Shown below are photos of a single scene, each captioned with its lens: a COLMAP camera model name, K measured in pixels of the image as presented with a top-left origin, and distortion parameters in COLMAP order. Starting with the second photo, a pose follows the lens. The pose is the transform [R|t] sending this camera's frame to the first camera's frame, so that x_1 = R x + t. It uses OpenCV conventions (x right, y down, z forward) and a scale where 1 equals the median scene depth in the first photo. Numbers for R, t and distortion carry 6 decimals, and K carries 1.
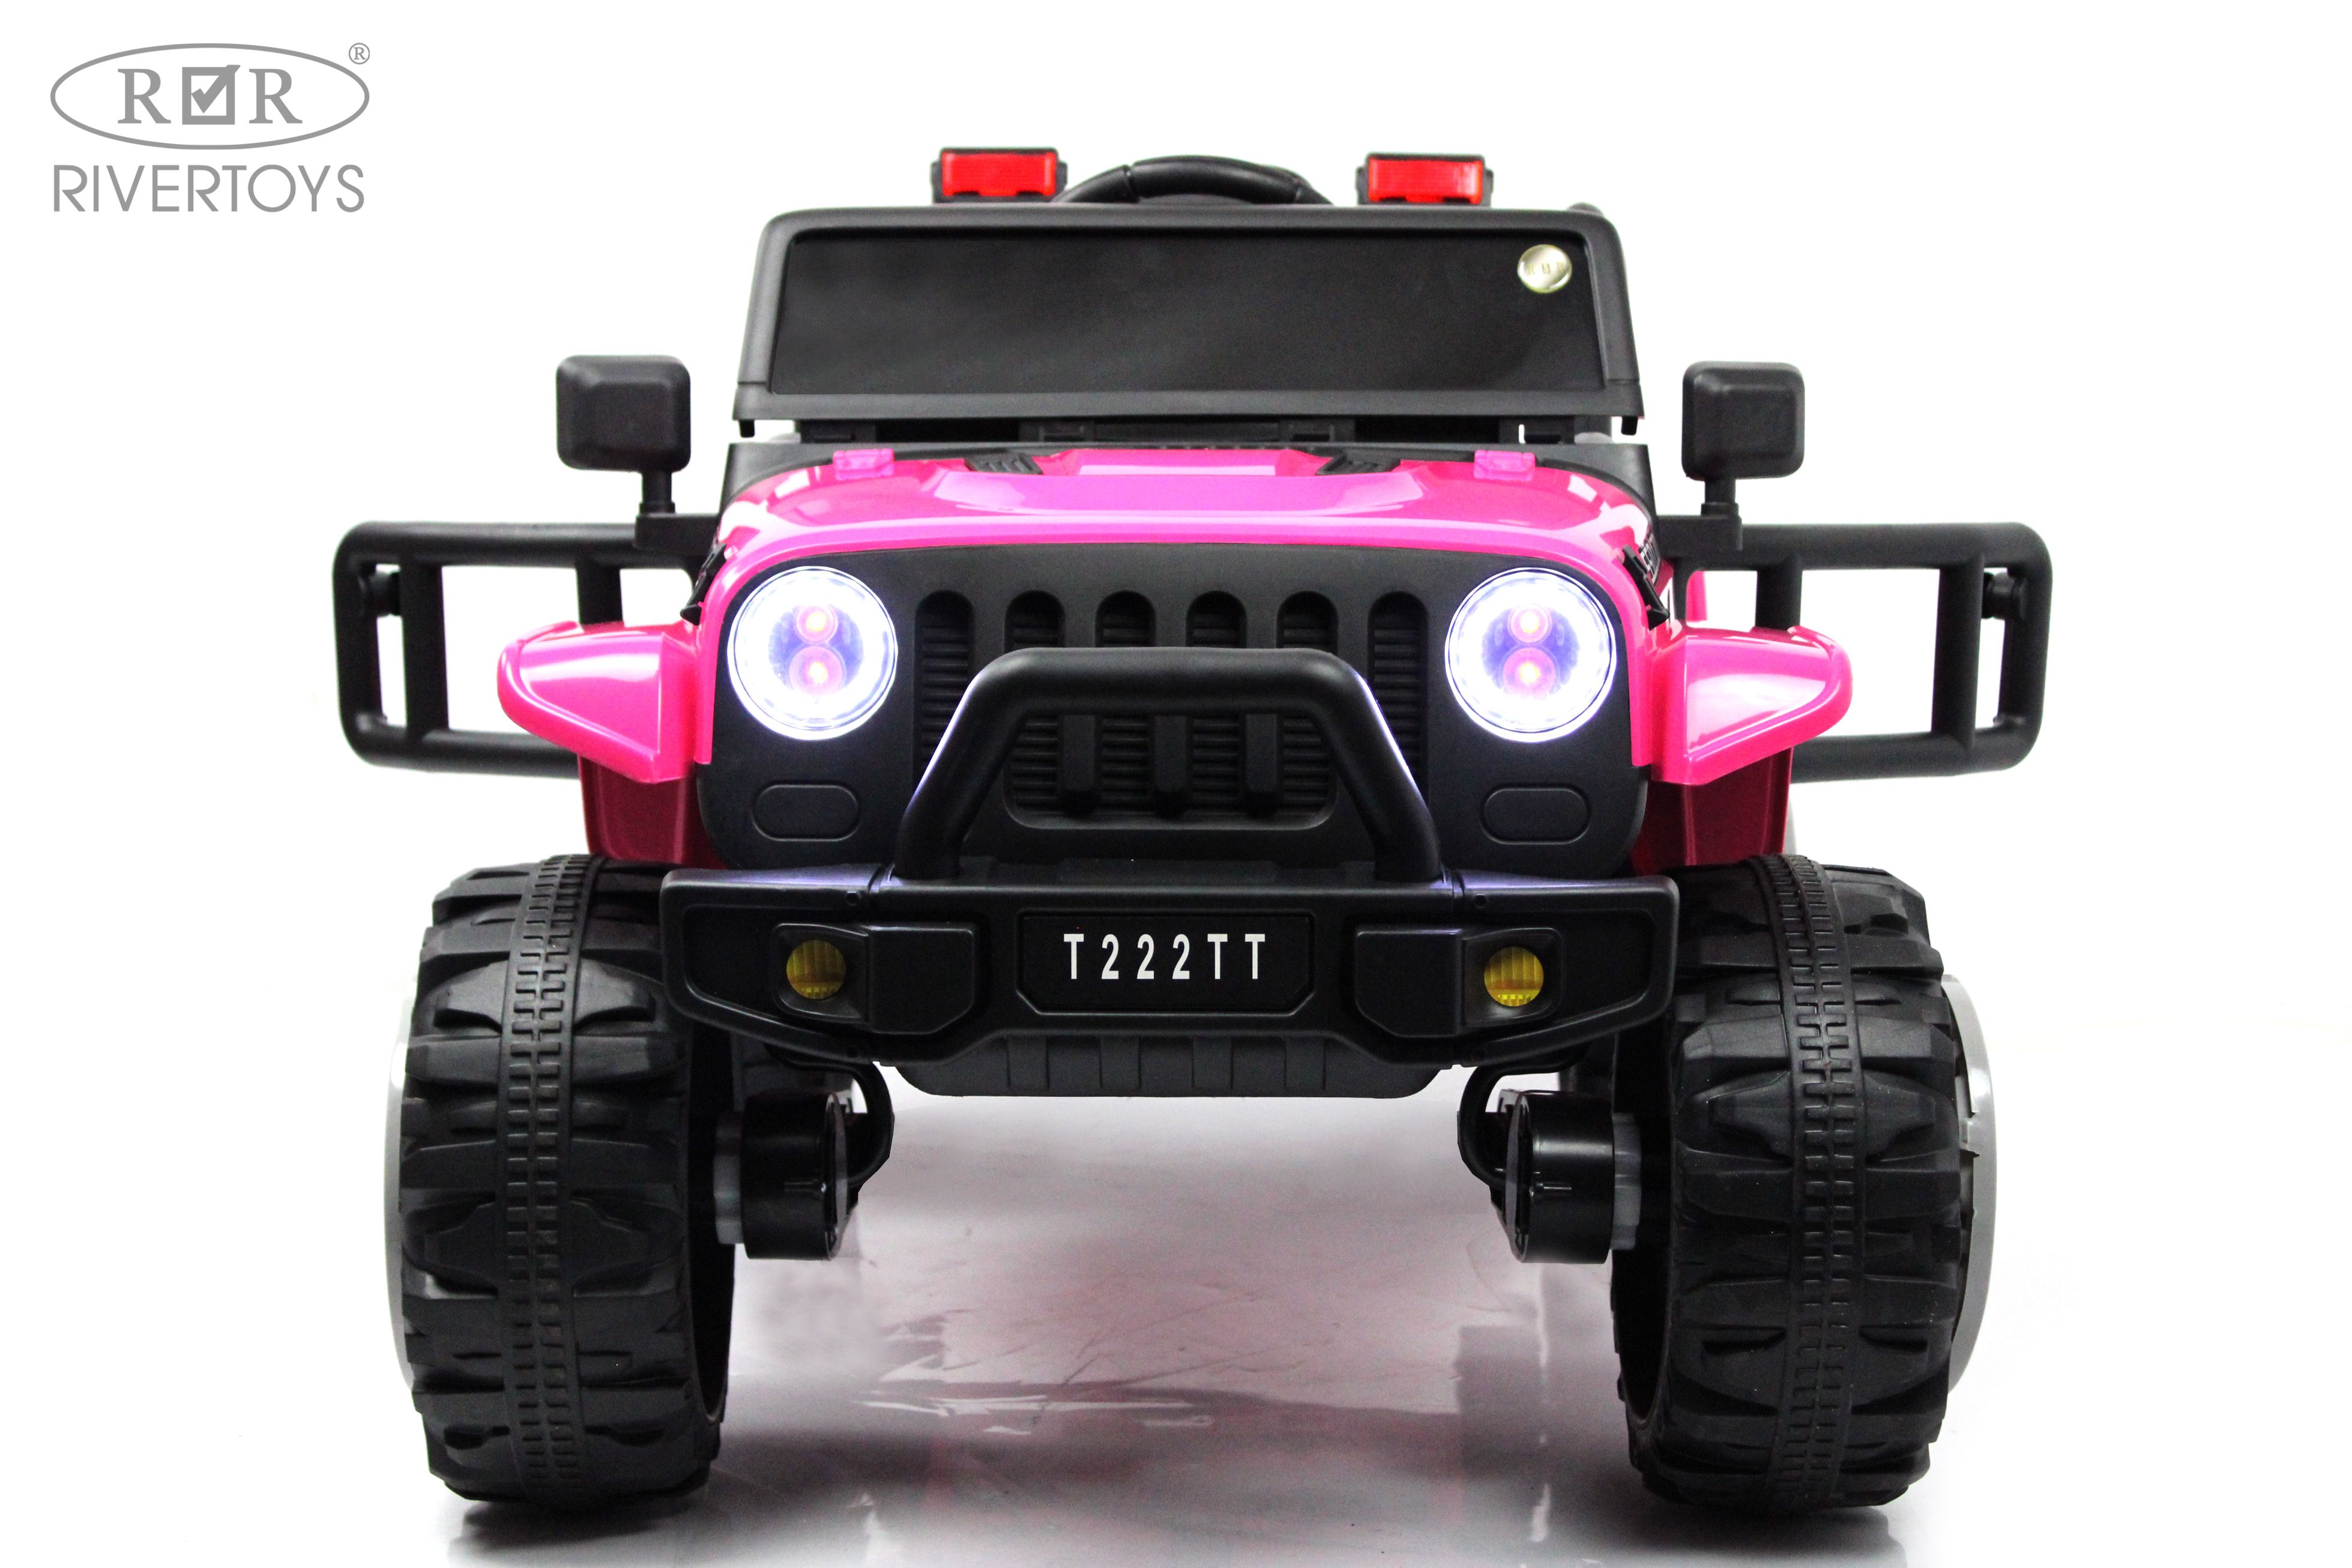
lens RADIAL K [[4607.9, 0, 1176.0], [0, 4607.9, 784.0], [0, 0, 1]] dist [-0.007820, 0.133195]
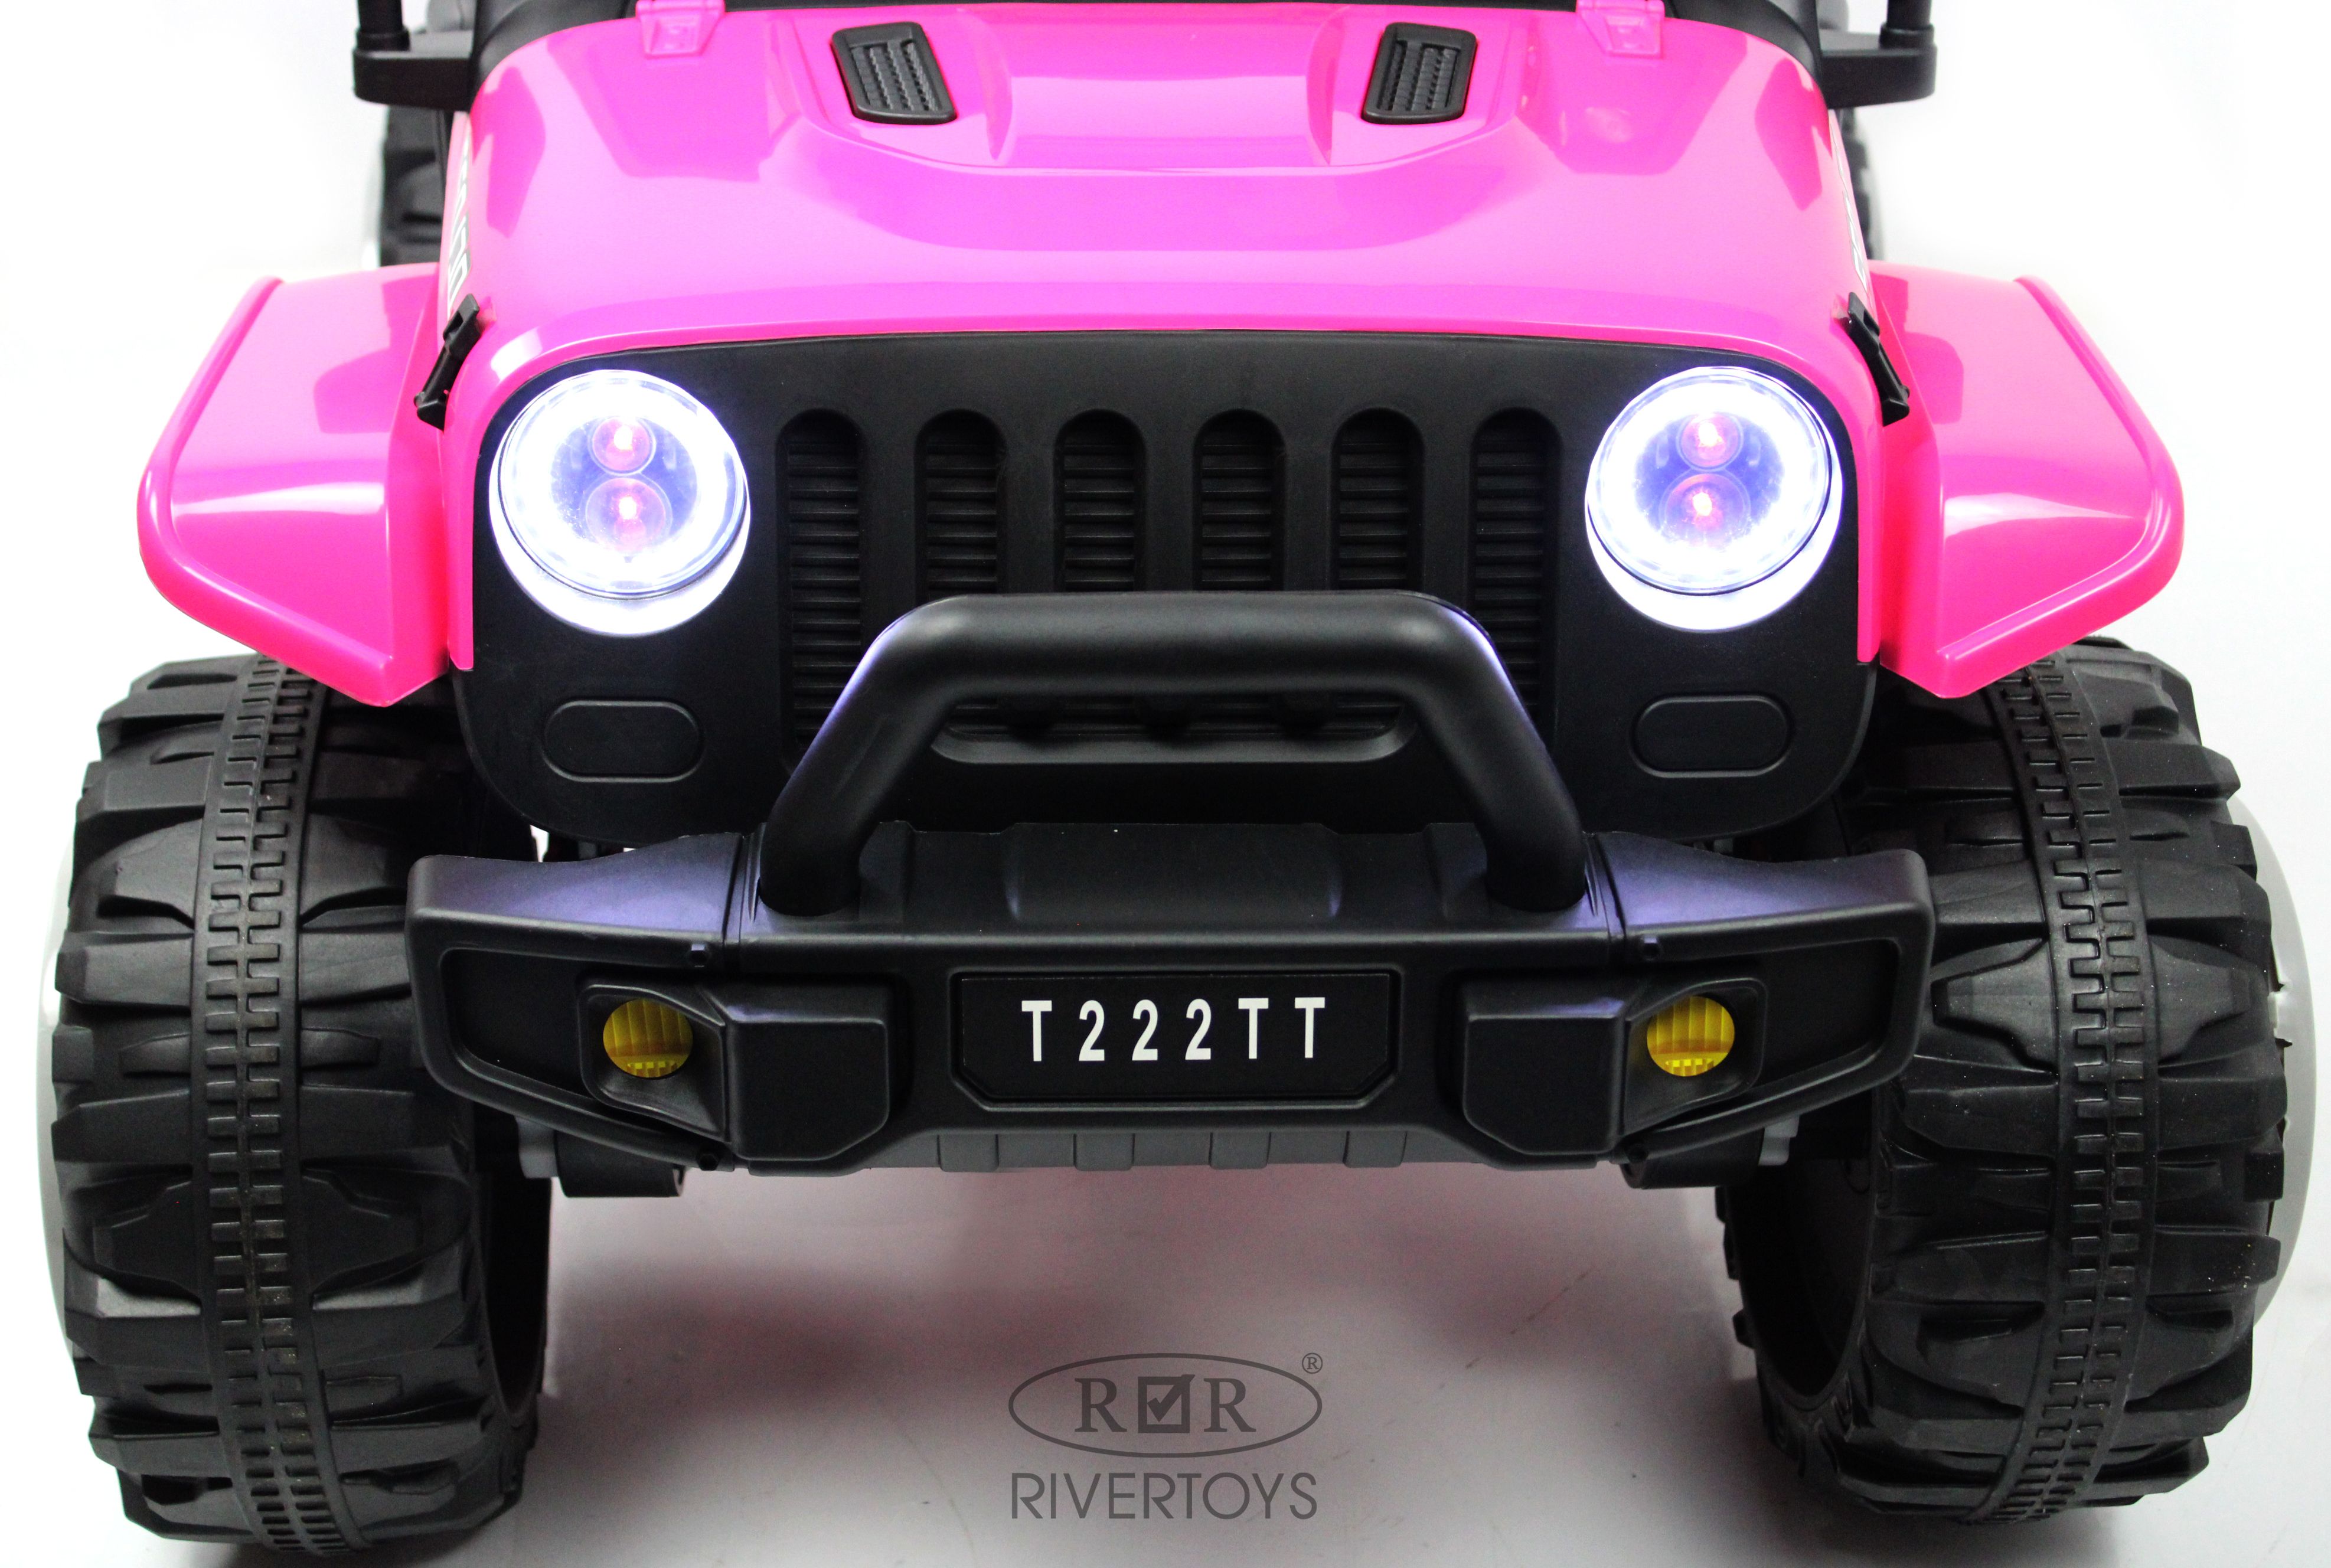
lens RADIAL K [[4019.2, 0, 1165.5], [0, 4019.2, 784.0], [0, 0, 1]] dist [-0.015239, 0.057598]
pose [[0.998763, -0.017251, 0.046632, -0.028739], [0.000017, 0.937997, 0.346643, -0.188058], [-0.049721, -0.346213, 0.936837, 0.447682]]
